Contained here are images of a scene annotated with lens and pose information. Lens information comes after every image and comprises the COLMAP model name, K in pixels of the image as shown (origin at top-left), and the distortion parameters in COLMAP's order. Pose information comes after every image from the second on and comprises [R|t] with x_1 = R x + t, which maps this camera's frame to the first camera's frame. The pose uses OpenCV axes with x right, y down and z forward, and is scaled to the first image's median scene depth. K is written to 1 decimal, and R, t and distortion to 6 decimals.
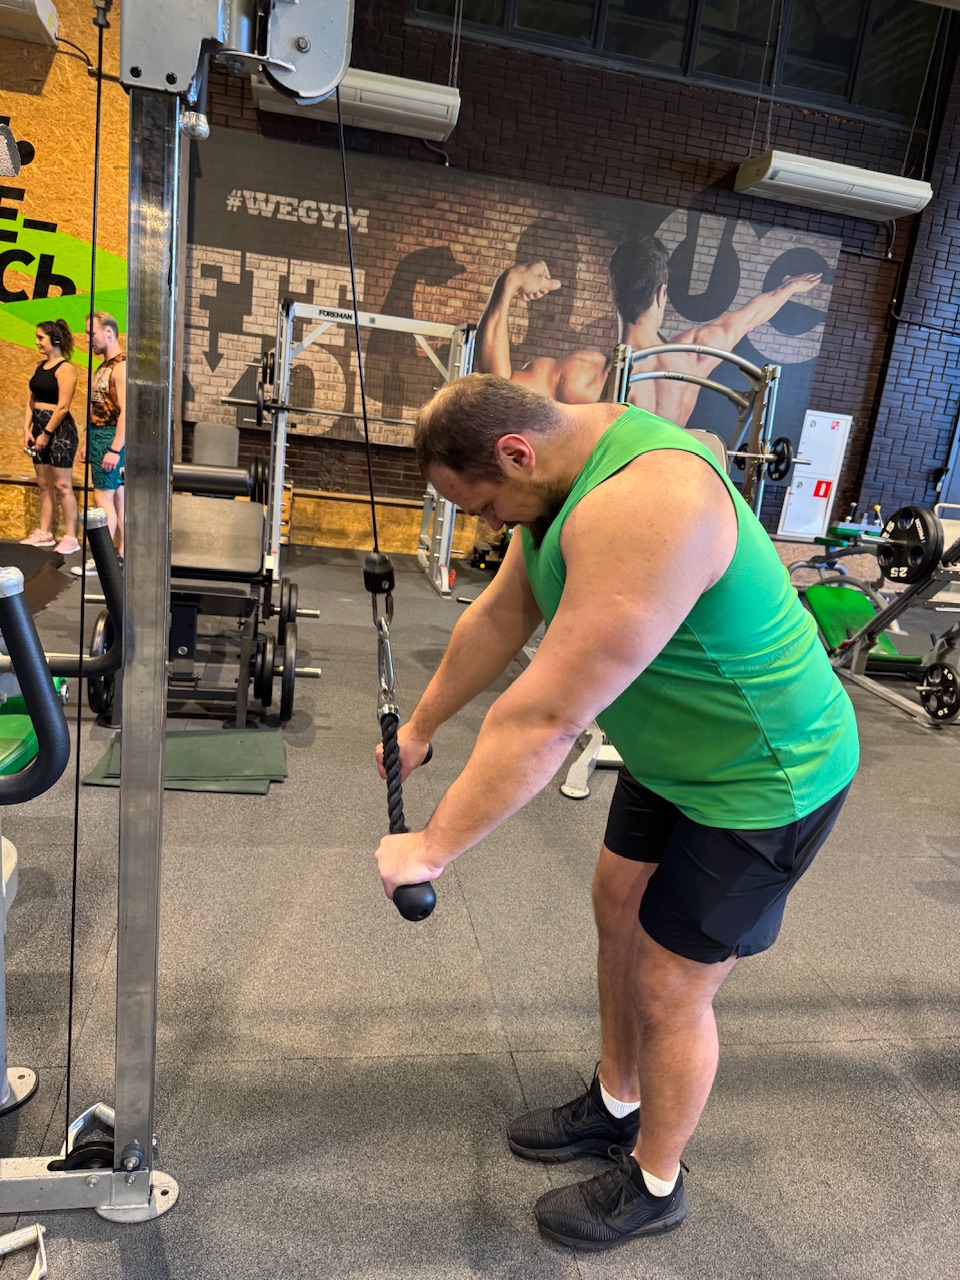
lens RADIAL K [[925.3, 0, 484.2], [0, 925.3, 658.8], [0, 0, 1]] dist [0.017916, -0.033225]
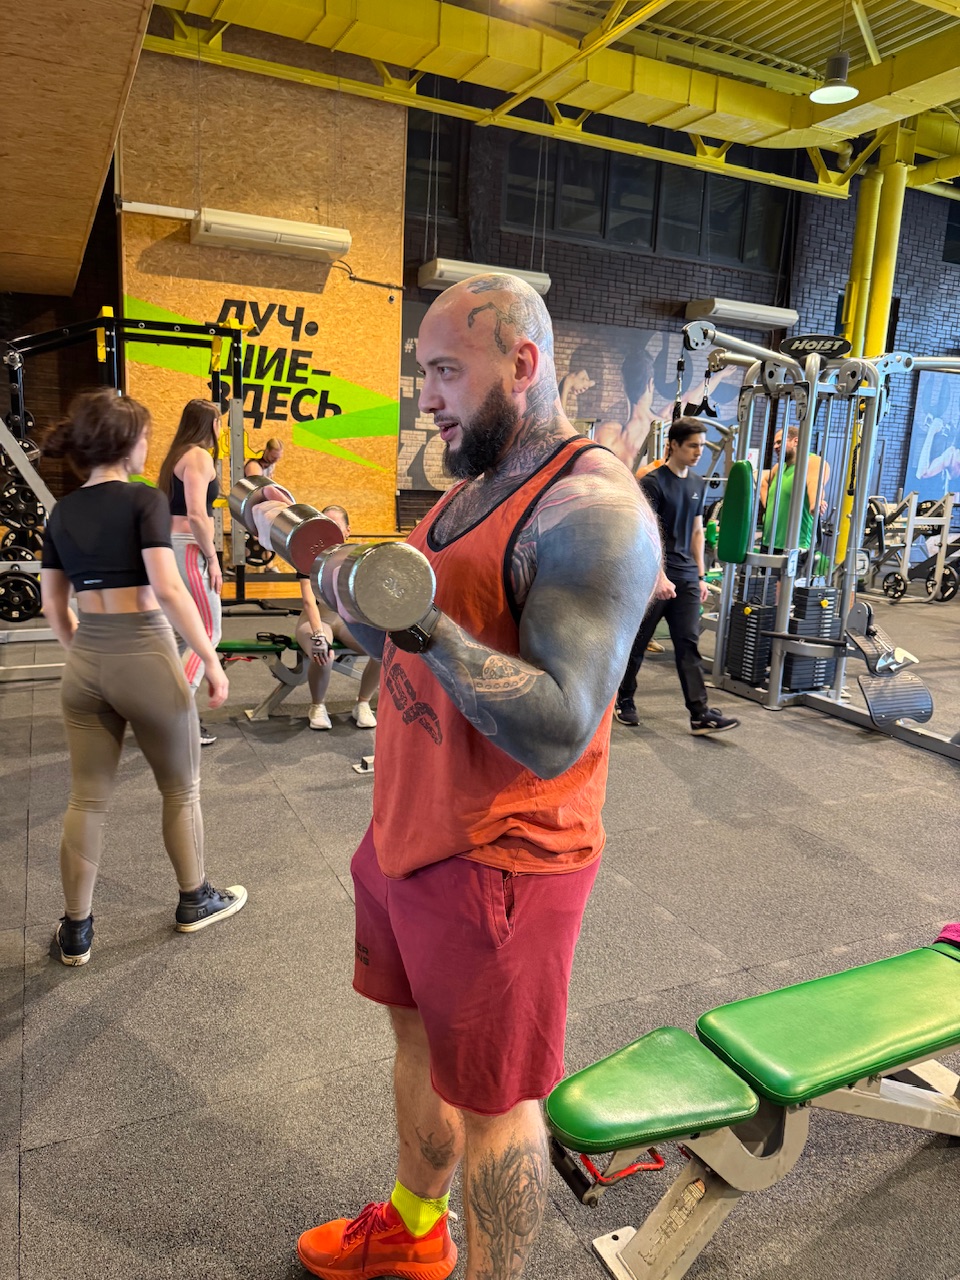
lens RADIAL K [[926.3, 0, 479.7], [0, 926.3, 647.6], [0, 0, 1]] dist [0.058480, -0.085190]
pose [[0.966285, -0.123665, 0.225832, -0.544191], [0.136032, 0.989897, -0.039984, 0.081864], [-0.218606, 0.069356, 0.973345, -0.488583]]
